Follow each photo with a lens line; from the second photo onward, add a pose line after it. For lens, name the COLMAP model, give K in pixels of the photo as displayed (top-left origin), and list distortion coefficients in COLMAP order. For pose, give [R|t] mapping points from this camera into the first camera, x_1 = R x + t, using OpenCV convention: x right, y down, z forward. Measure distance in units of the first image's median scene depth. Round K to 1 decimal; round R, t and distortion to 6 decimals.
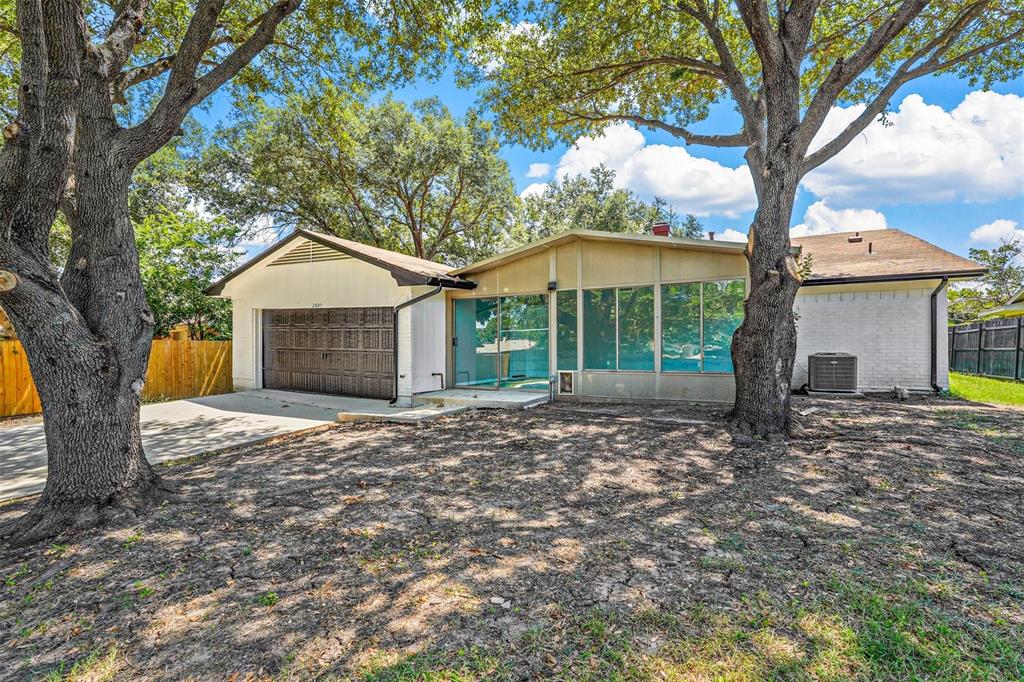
lens RADIAL K [[471.8, 0, 506.9], [0, 471.8, 343.5], [0, 0, 1]] dist [-0.000383, -0.000108]
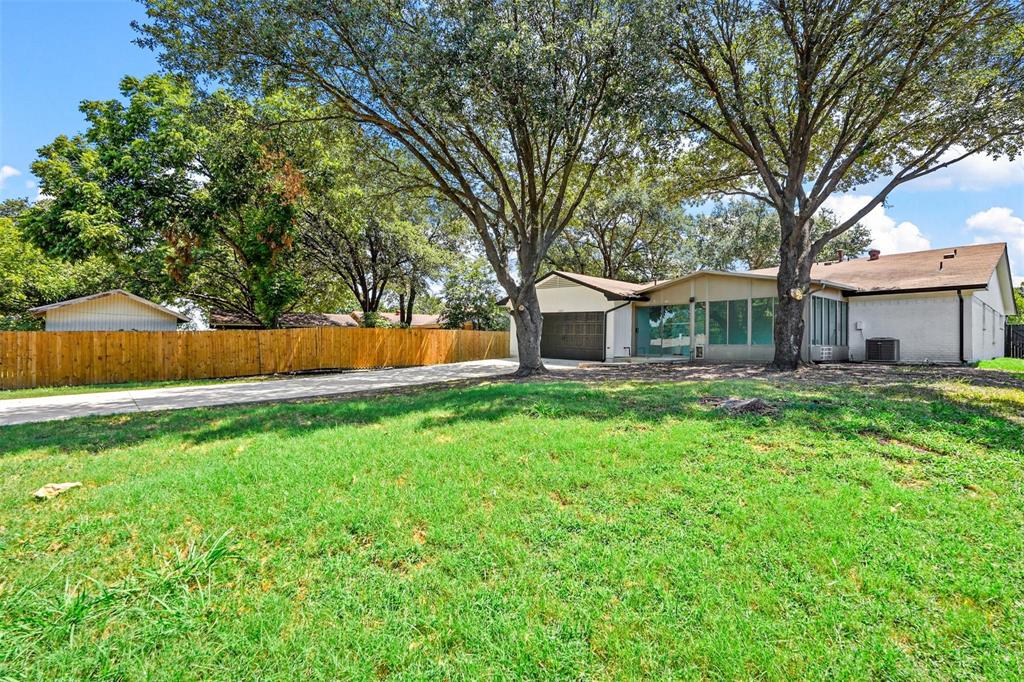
lens RADIAL K [[471.8, 0, 506.9], [0, 471.8, 343.5], [0, 0, 1]] dist [-0.000383, -0.000108]
pose [[0.932532, 0.013166, -0.360847, 0.083061], [-0.012663, 0.999913, 0.003760, 0.049848], [0.360865, 0.001063, 0.932618, -0.923096]]
